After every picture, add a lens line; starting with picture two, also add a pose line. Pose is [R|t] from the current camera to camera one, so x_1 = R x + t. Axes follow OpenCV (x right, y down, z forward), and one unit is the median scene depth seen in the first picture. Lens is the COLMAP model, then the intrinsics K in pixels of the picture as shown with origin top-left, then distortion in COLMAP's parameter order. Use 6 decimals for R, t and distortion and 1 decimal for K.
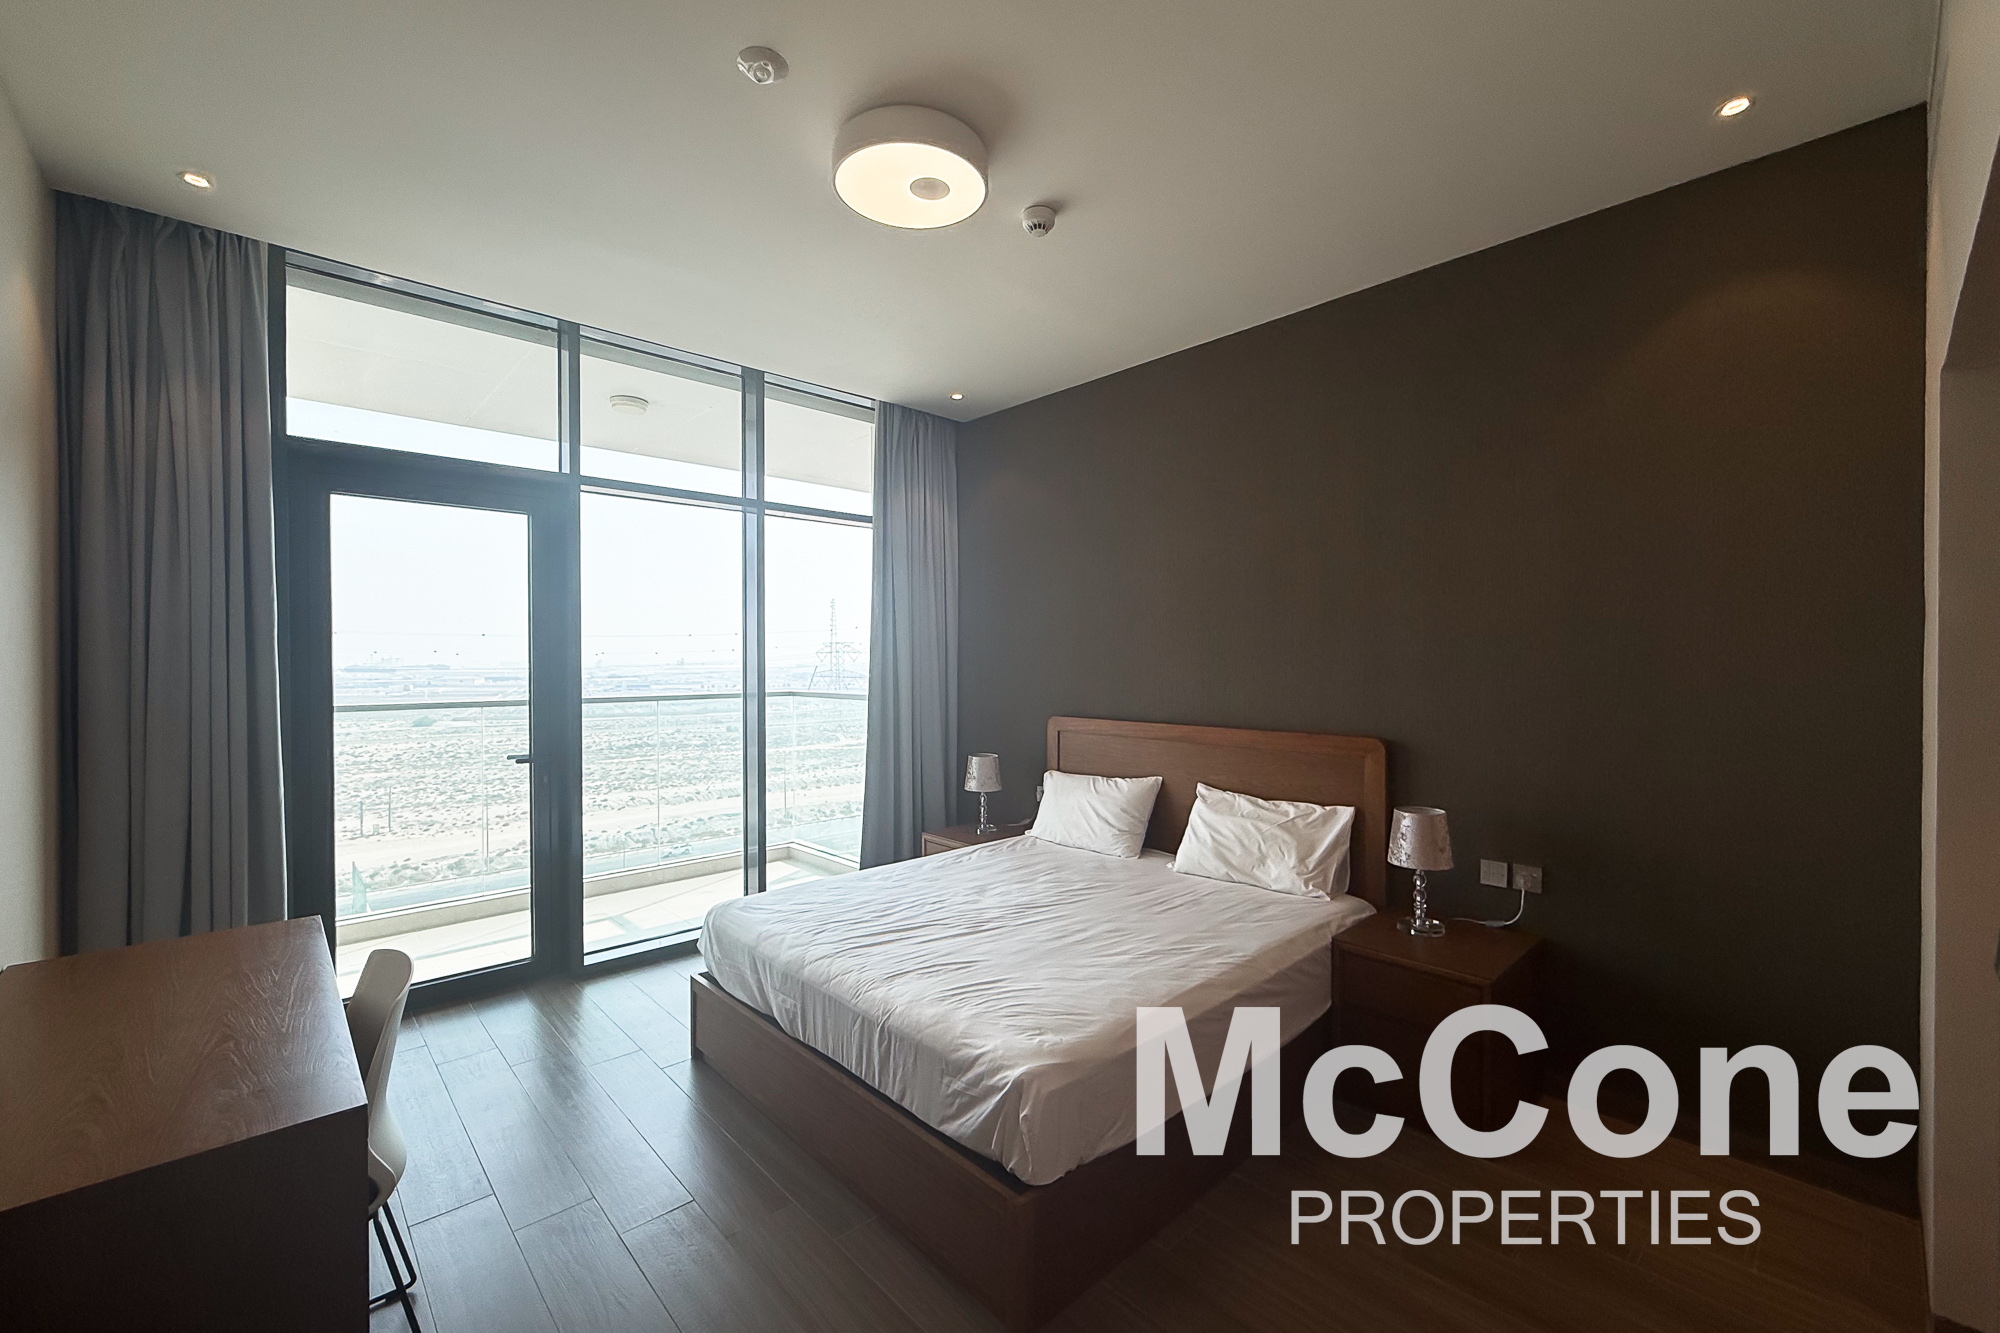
lens RADIAL K [[823.9, 0, 997.5], [0, 823.9, 671.9], [0, 0, 1]] dist [0.030557, 0.000344]
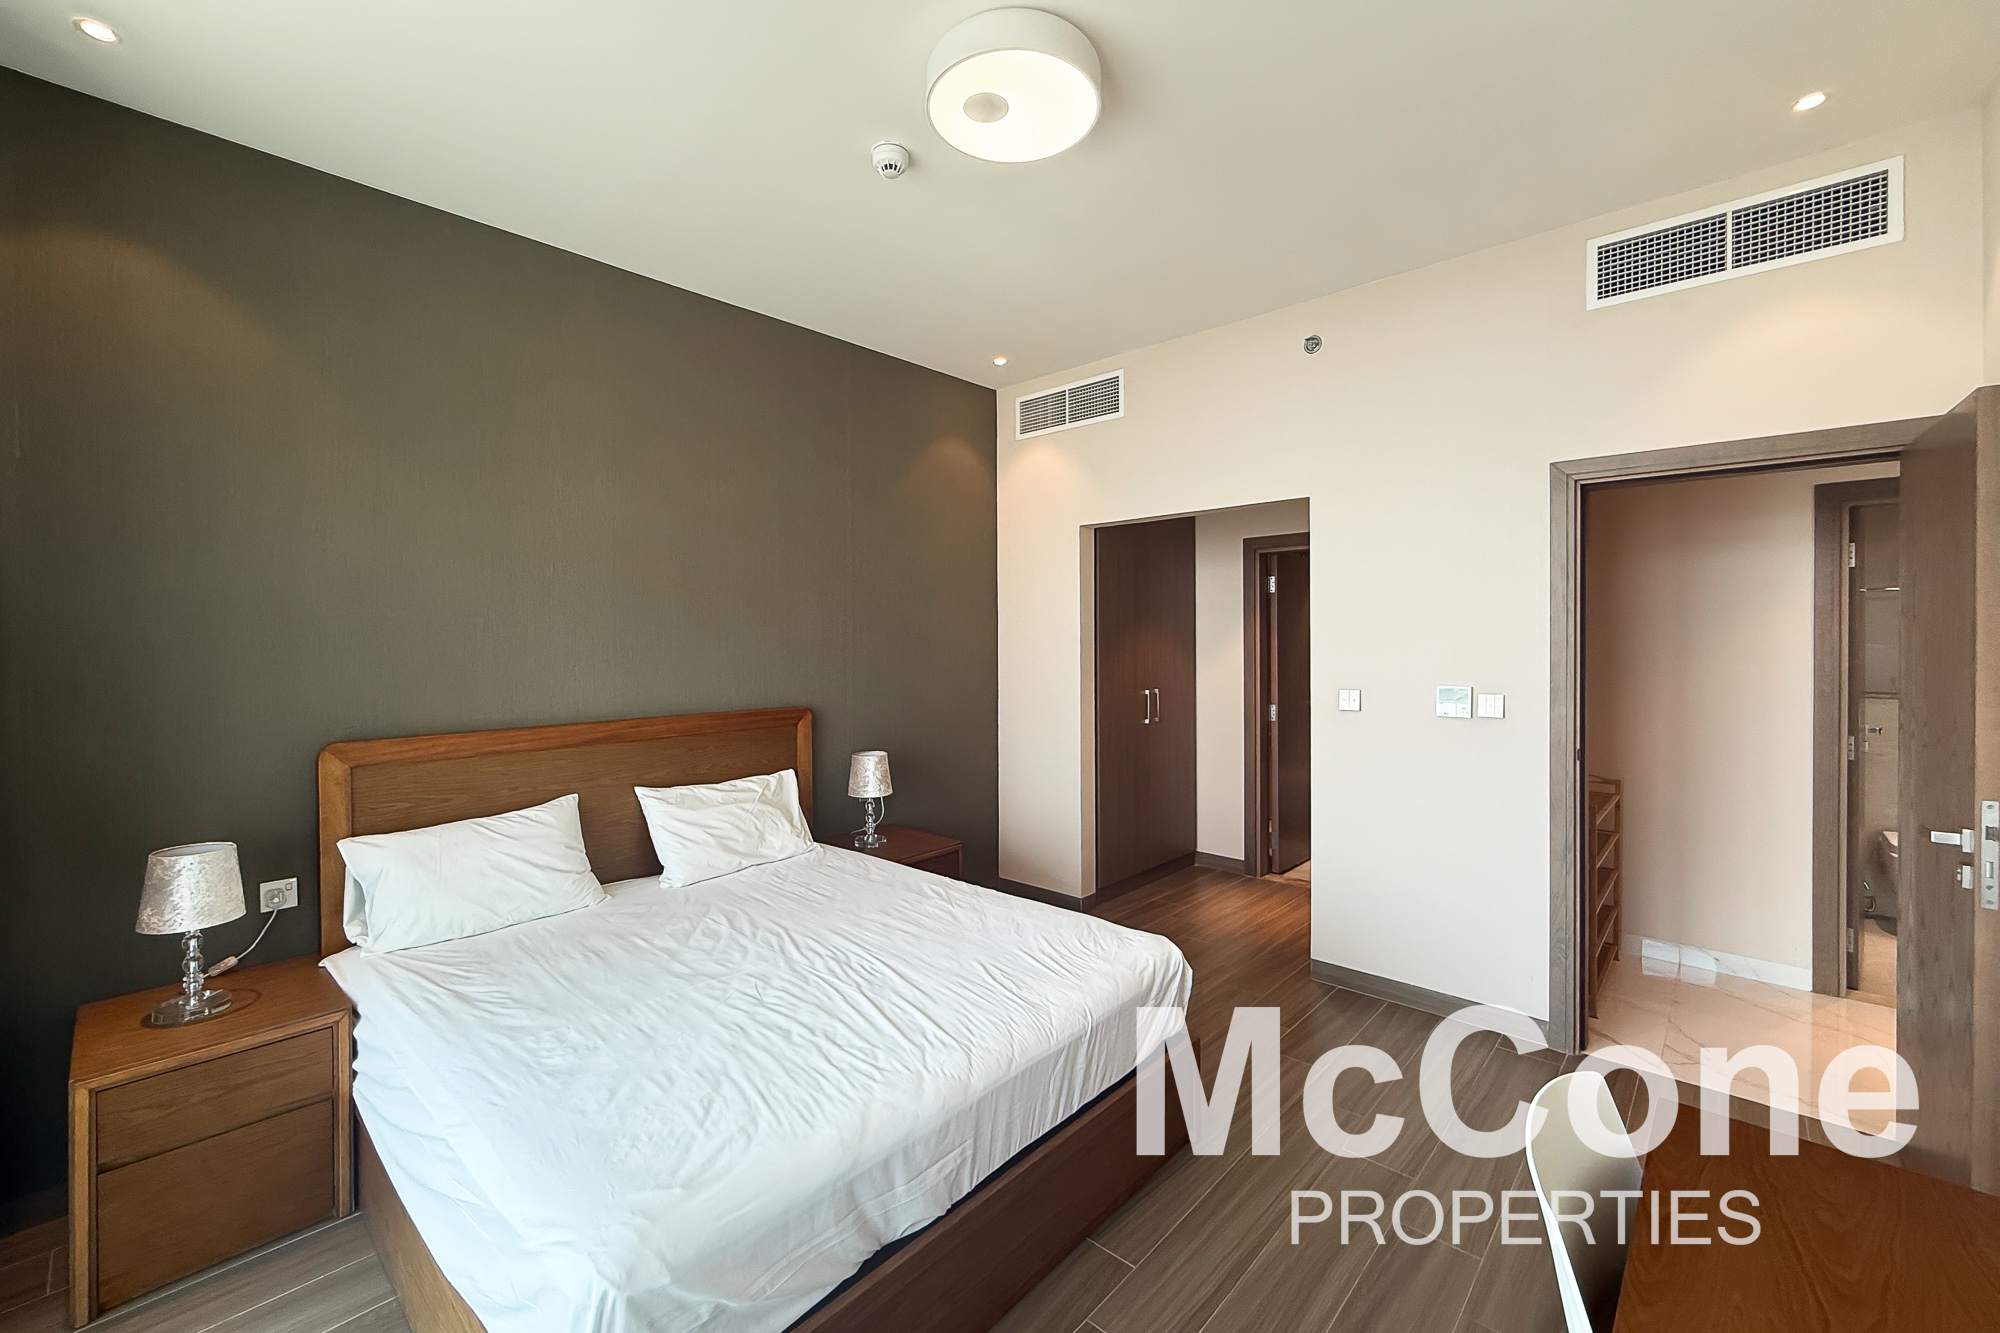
lens RADIAL K [[823.9, 0, 997.4], [0, 823.9, 657.0], [0, 0, 1]] dist [0.030557, 0.000344]
pose [[-0.095982, -0.017658, 0.995226, -0.731665], [0.020573, 0.999594, 0.019719, -0.007519], [-0.995170, 0.022367, -0.095580, 0.827418]]
